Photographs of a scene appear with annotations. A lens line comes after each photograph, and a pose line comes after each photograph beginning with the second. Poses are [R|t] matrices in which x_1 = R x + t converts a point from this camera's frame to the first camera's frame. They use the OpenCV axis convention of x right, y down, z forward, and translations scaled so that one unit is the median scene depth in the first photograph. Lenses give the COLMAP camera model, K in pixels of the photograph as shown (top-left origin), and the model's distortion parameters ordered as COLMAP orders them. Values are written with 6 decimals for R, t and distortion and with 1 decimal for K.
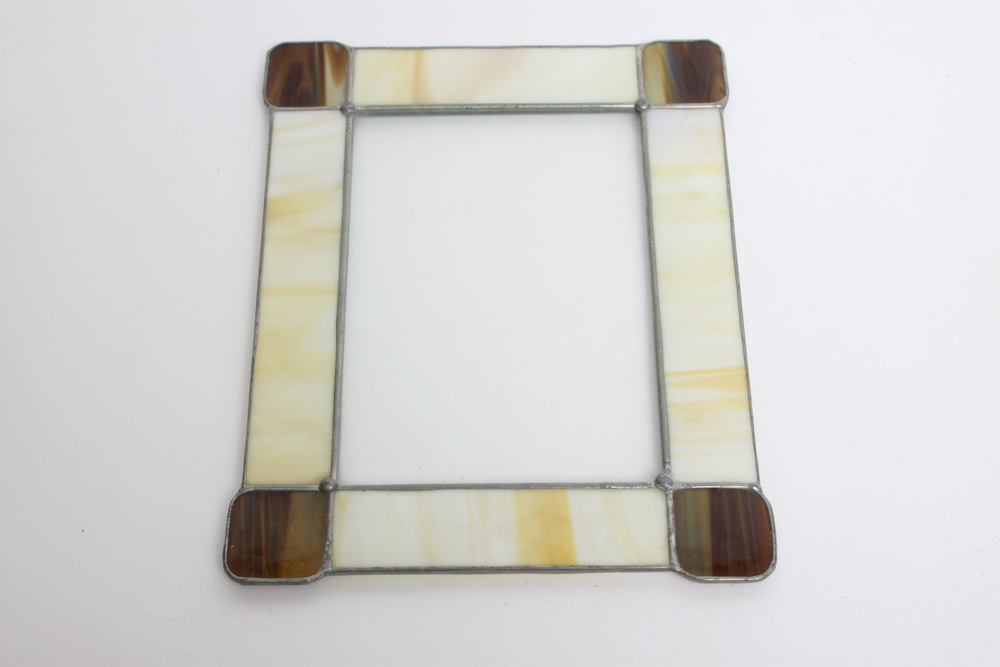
lens RADIAL K [[1640.1, 0, 501.6], [0, 1640.1, 333.3], [0, 0, 1]] dist [0.061149, 0.000000]
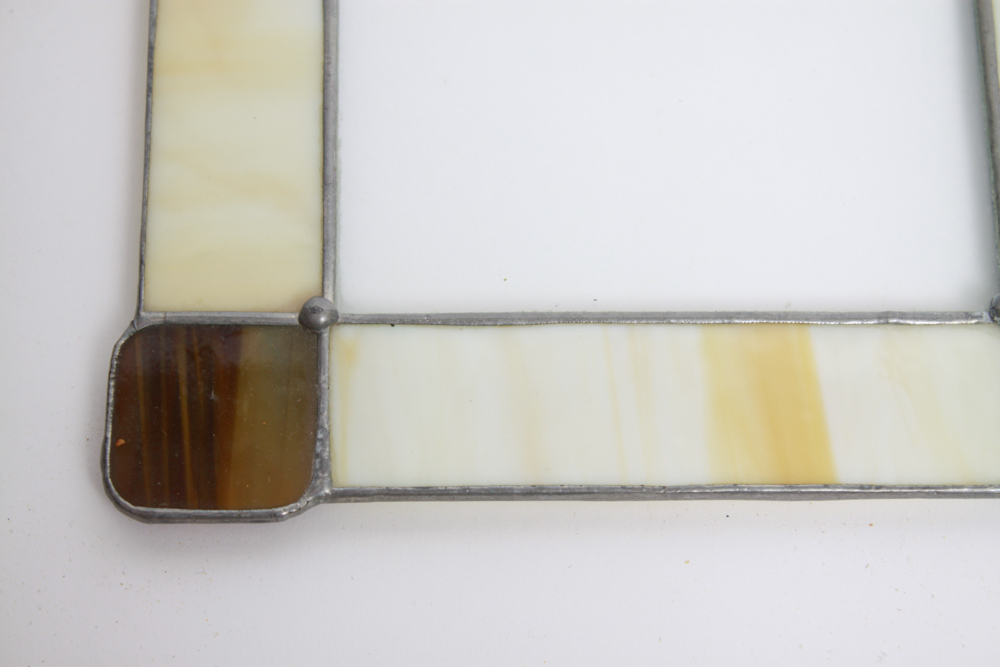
lens RADIAL K [[2306.4, 0, 498.9], [0, 2306.4, 334.6], [0, 0, 1]] dist [0.077844, 0.000000]
pose [[0.999051, 0.006301, 0.043101, -0.081776], [-0.012383, 0.989744, 0.142317, 0.001783], [-0.041762, -0.142716, 0.988882, 0.329745]]
